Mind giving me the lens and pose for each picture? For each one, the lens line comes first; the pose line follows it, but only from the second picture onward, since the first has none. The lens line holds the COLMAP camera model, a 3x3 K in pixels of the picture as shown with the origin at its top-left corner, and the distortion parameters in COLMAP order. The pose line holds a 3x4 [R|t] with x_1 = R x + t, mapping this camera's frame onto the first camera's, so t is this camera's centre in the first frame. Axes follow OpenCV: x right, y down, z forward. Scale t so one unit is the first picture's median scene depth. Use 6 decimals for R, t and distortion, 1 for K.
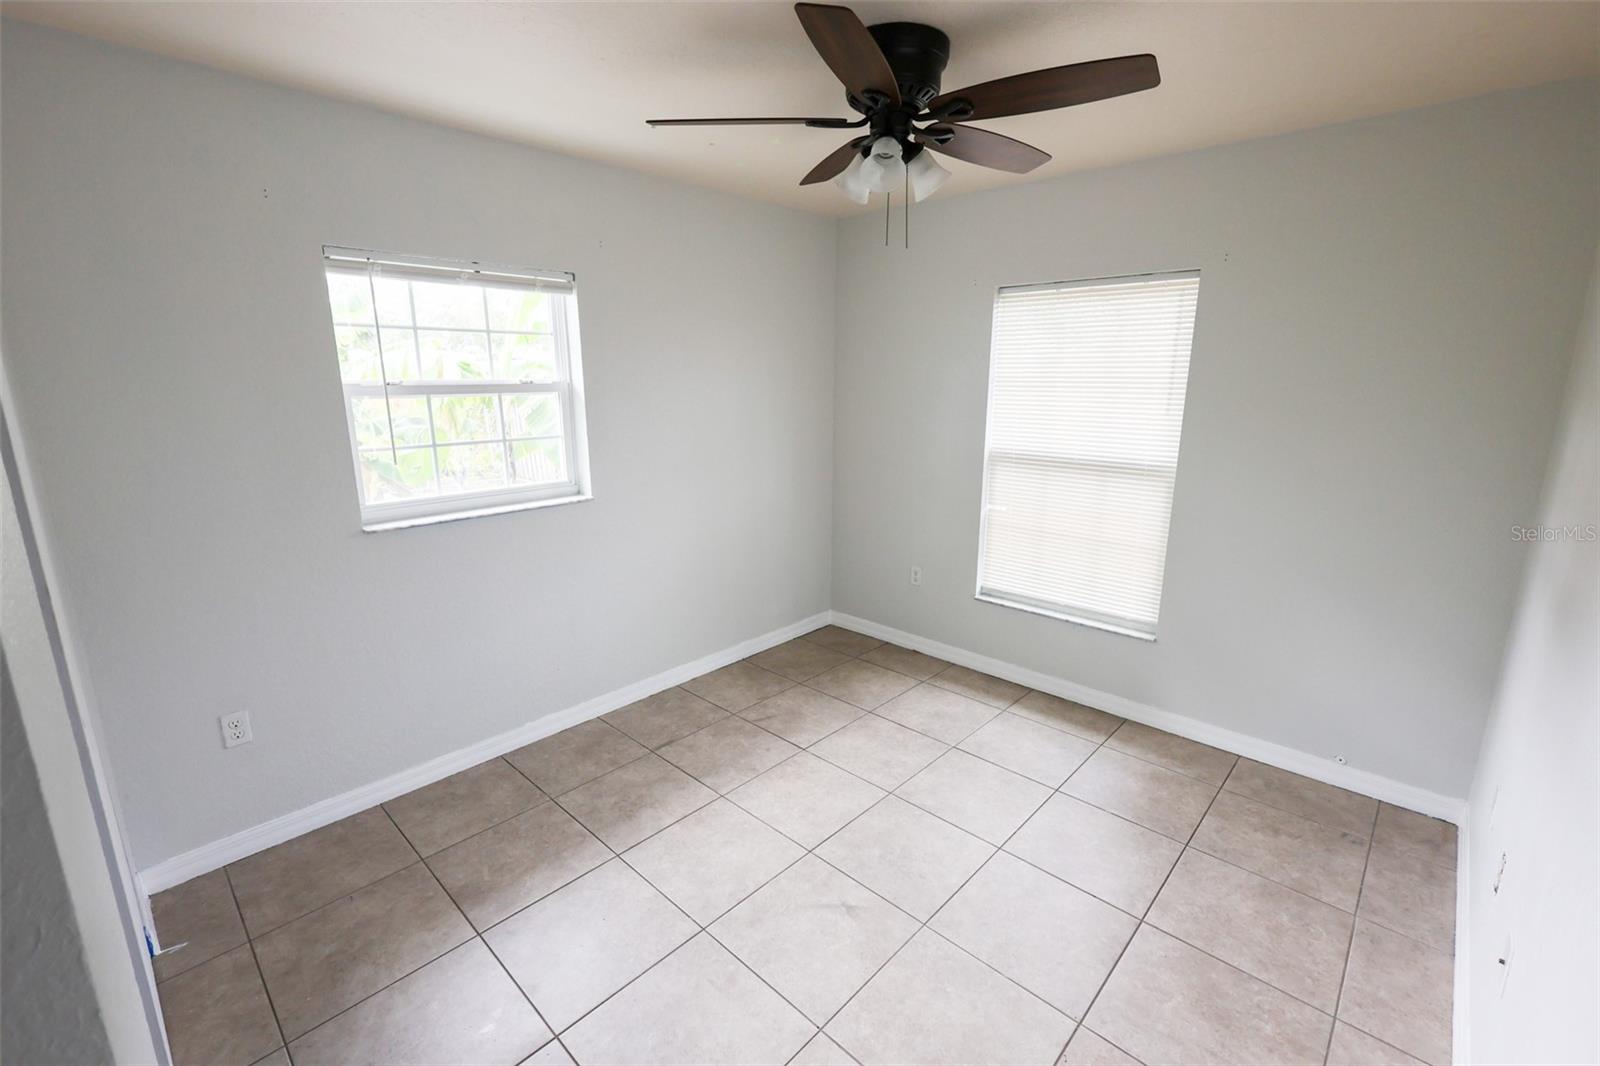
lens RADIAL K [[690.5, 0, 793.2], [0, 690.5, 529.8], [0, 0, 1]] dist [0.000451, -0.000054]
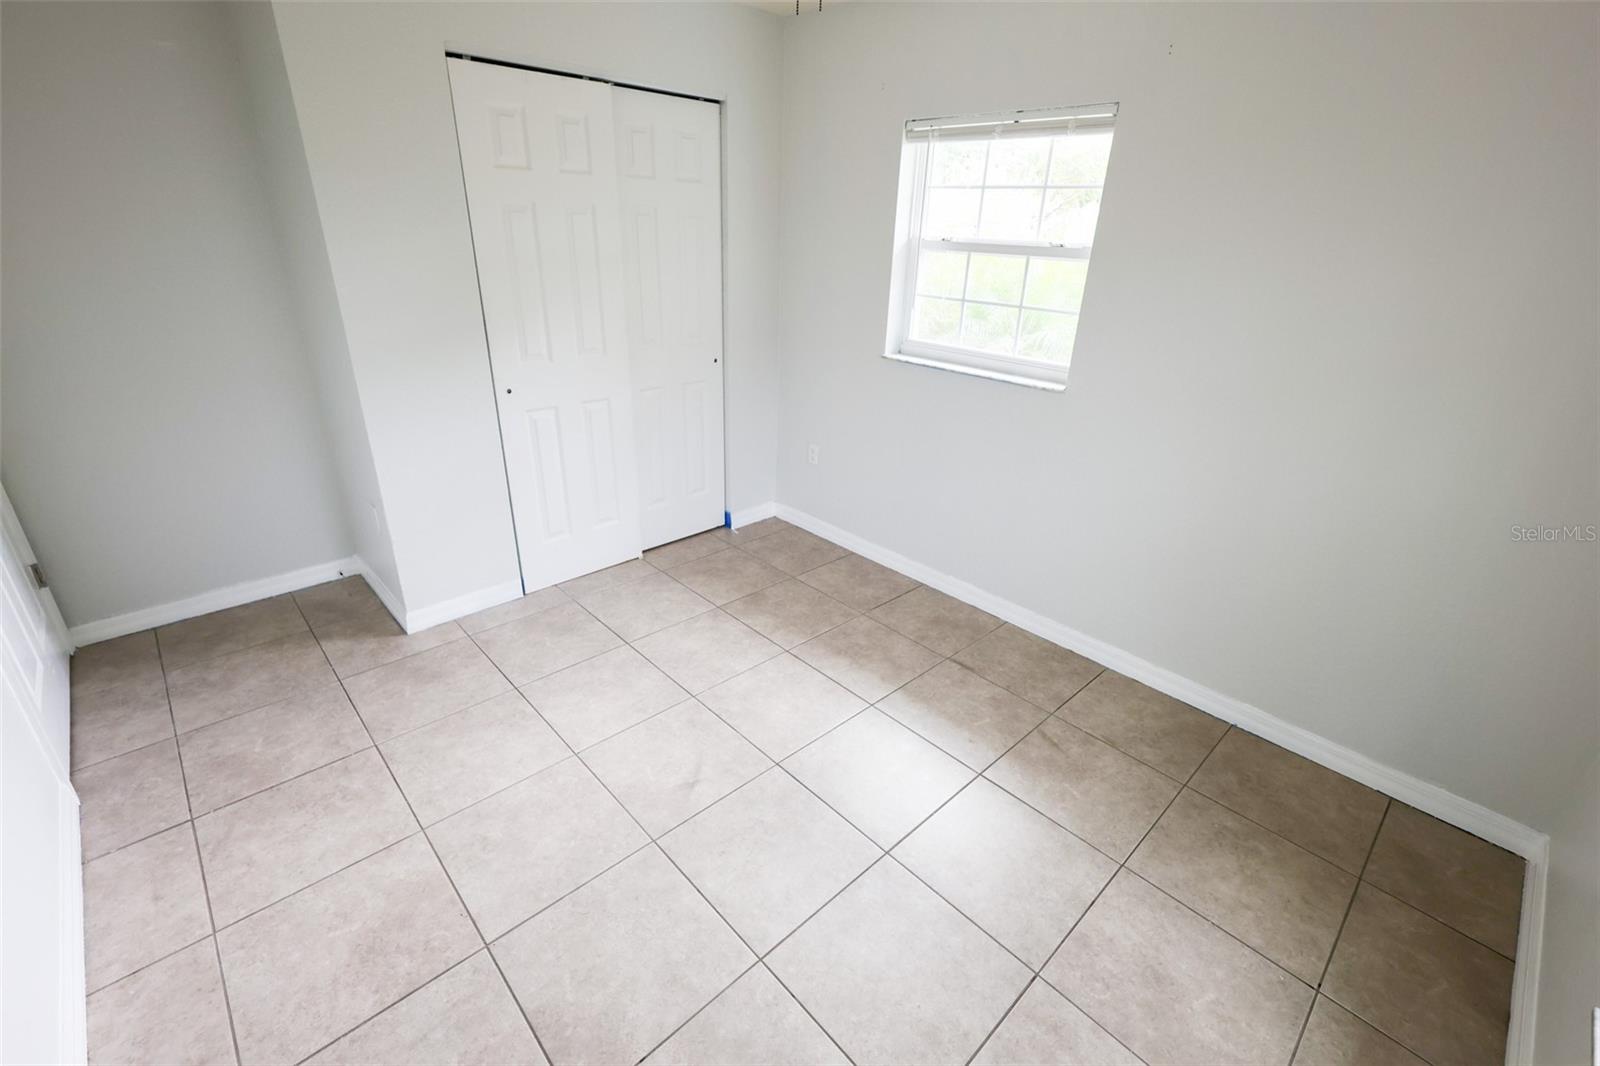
lens RADIAL K [[691.6, 0, 802.3], [0, 691.6, 530.5], [0, 0, 1]] dist [0.001731, -0.000315]
pose [[-0.046852, 0.406834, -0.912300, 0.629958], [-0.257791, 0.877440, 0.404527, -0.172421], [0.965064, 0.254135, 0.063768, 0.741707]]
